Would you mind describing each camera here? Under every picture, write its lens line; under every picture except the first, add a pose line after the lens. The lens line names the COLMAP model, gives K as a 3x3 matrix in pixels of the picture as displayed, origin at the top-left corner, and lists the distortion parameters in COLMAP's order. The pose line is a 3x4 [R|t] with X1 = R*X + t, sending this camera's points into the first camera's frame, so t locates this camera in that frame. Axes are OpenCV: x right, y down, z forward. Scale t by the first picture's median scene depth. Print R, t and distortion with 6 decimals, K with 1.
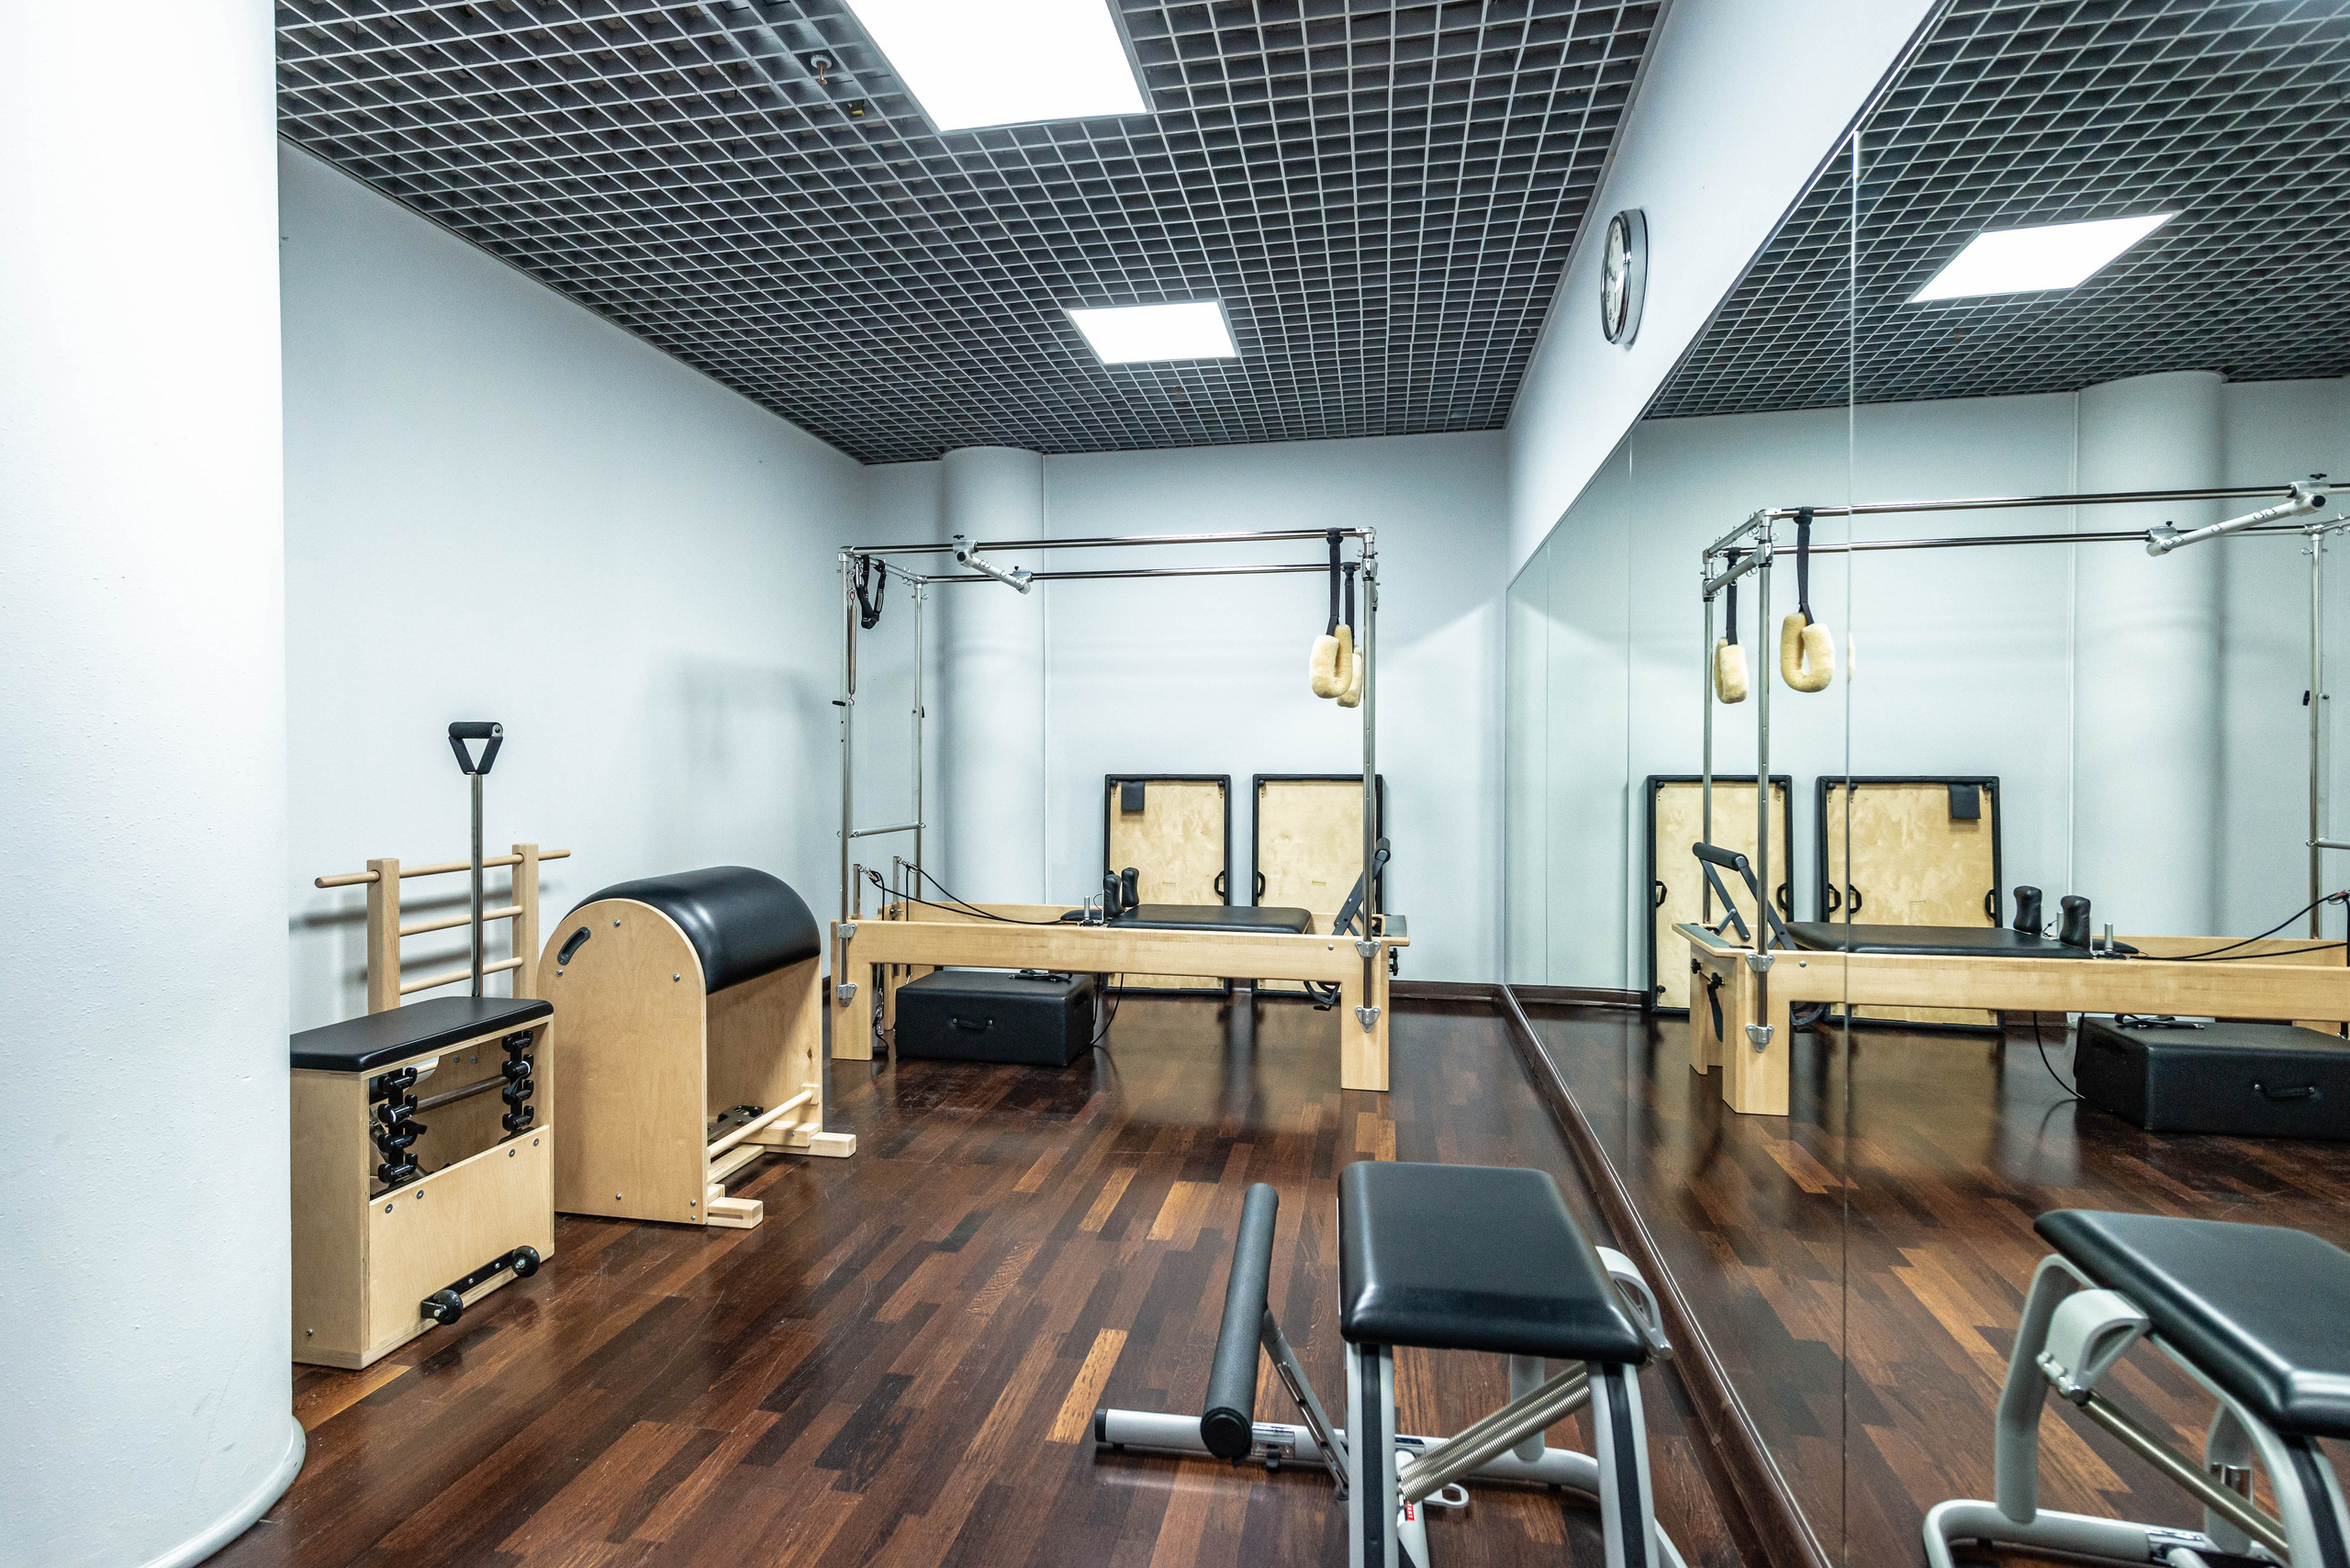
lens RADIAL K [[1106.0, 0, 1175.0], [0, 1106.0, 784.0], [0, 0, 1]] dist [0.000049, 0.000032]
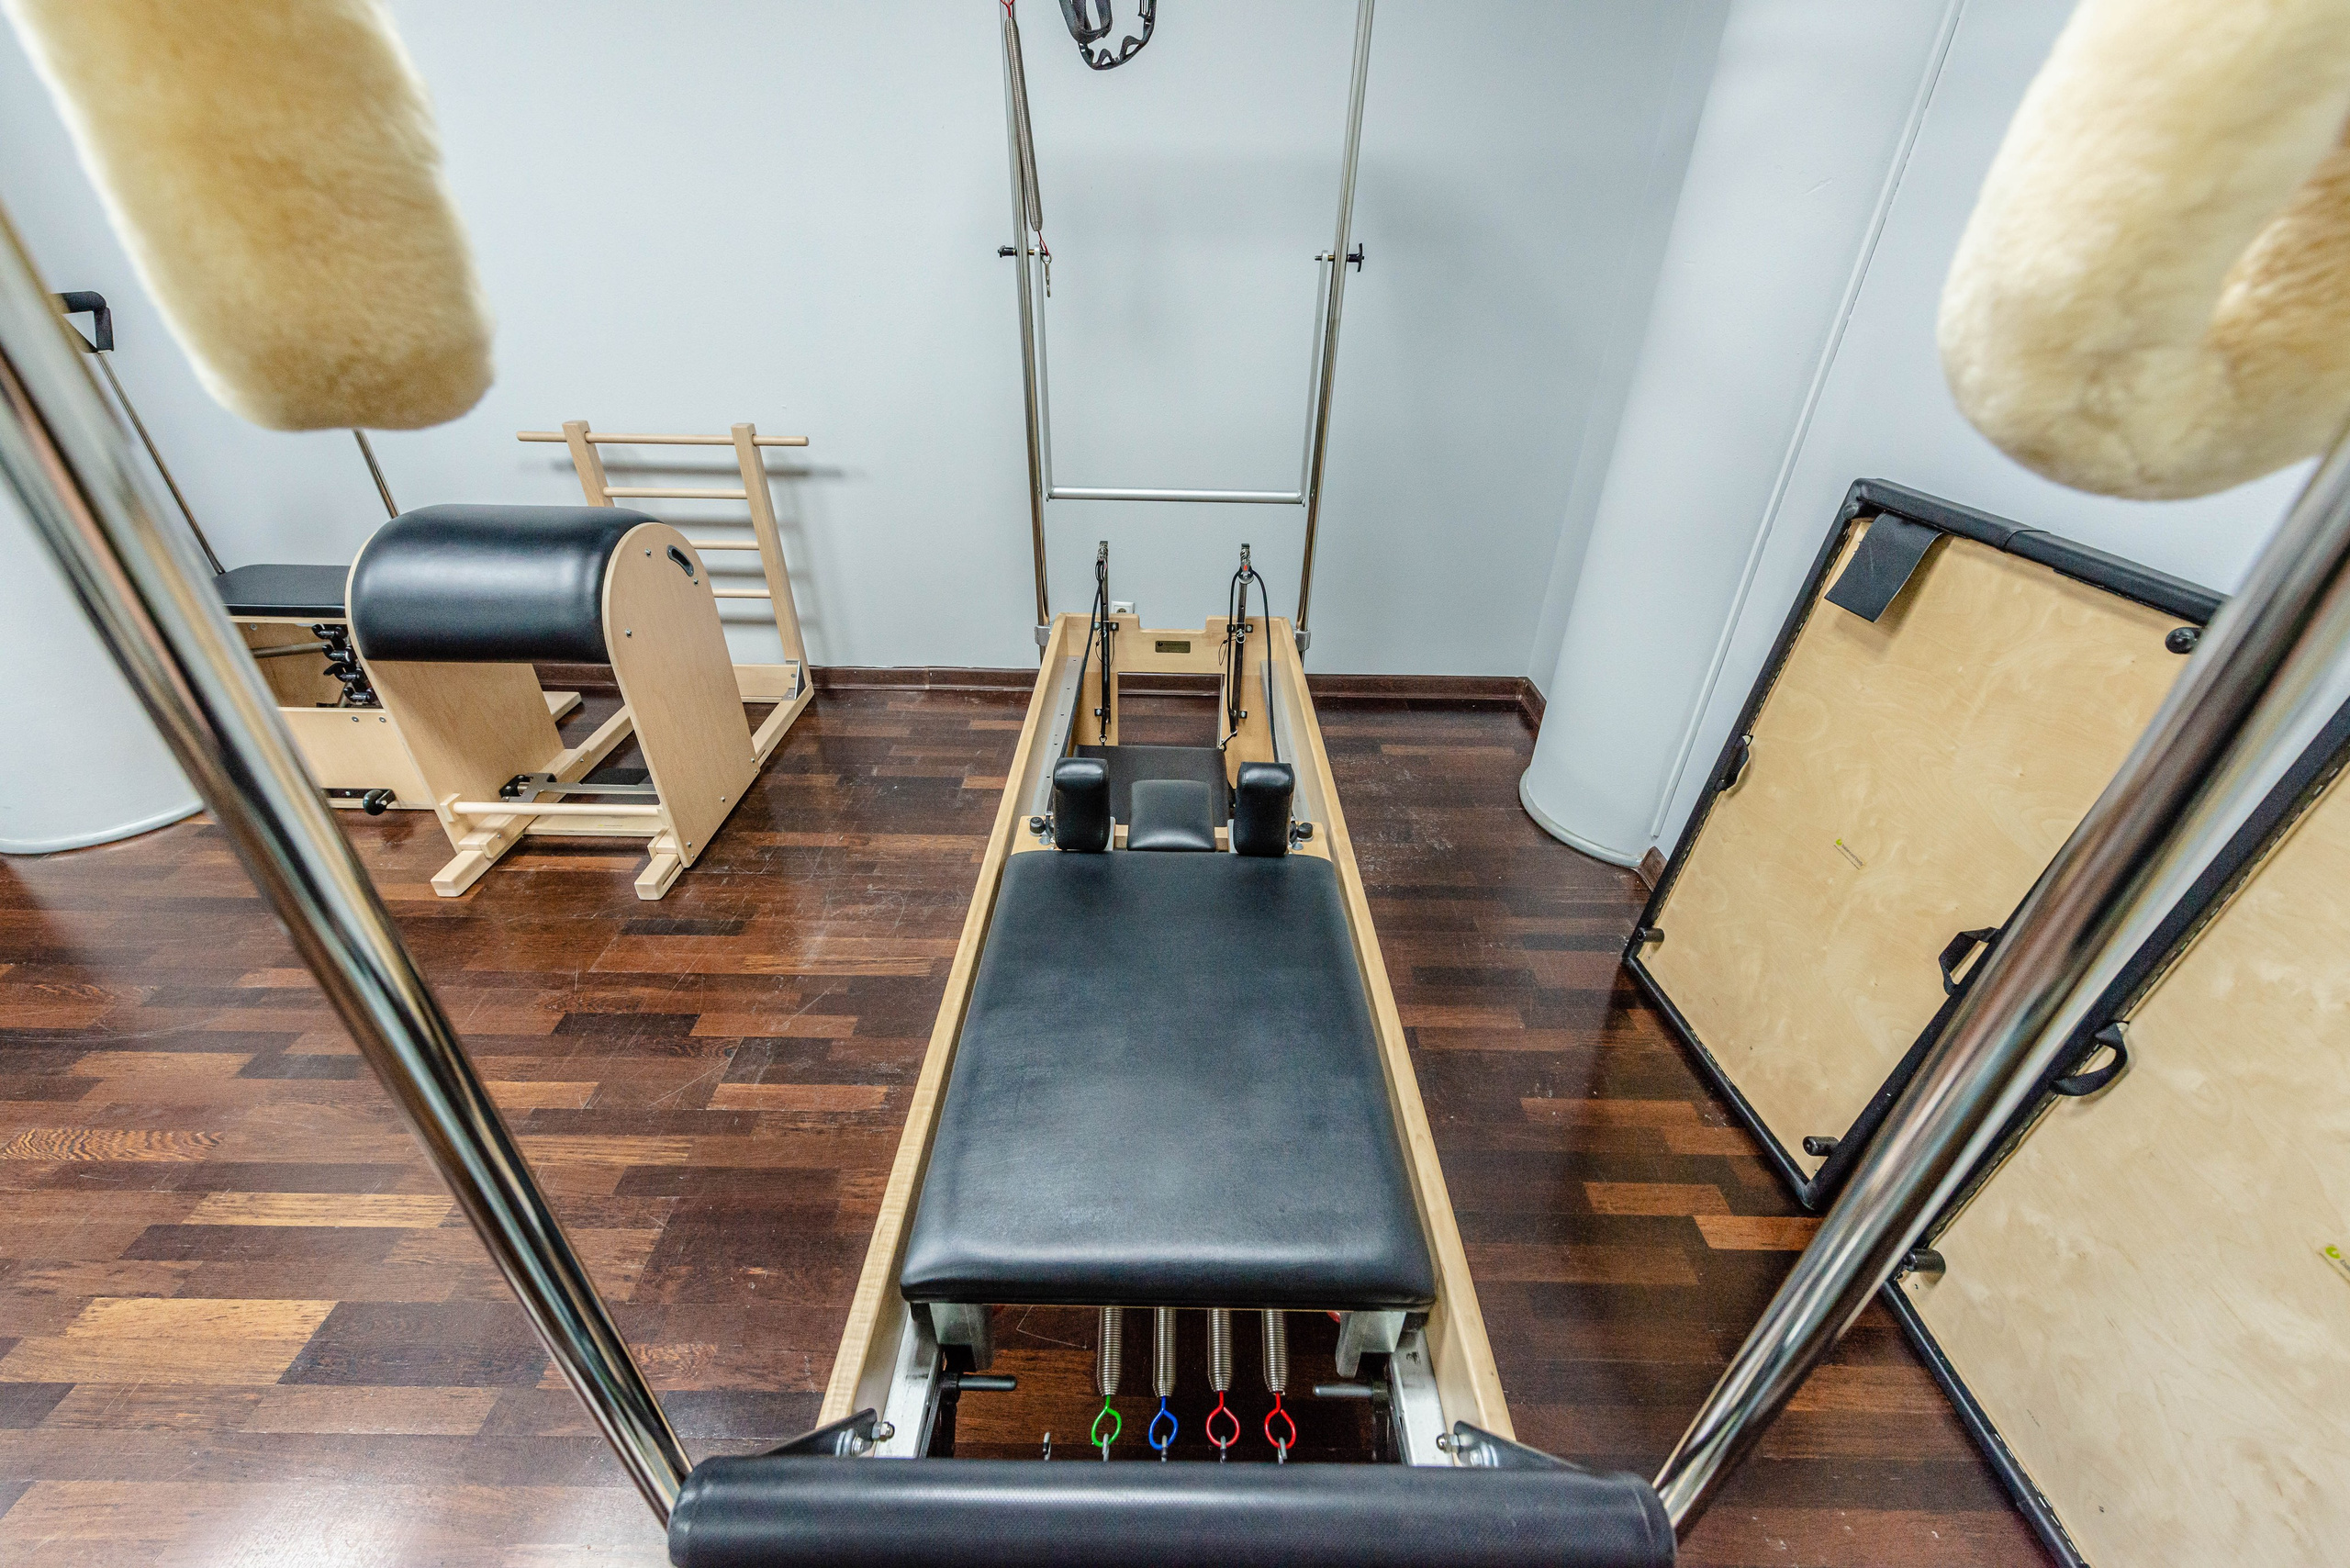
lens RADIAL K [[956.1, 0, 1175.0], [0, 956.1, 784.0], [0, 0, 1]] dist [-0.000175, -0.000132]
pose [[0.190749, 0.516514, -0.834762, 0.322141], [-0.047133, 0.854214, 0.517780, -0.118453], [0.980507, -0.059421, 0.187286, 1.248423]]
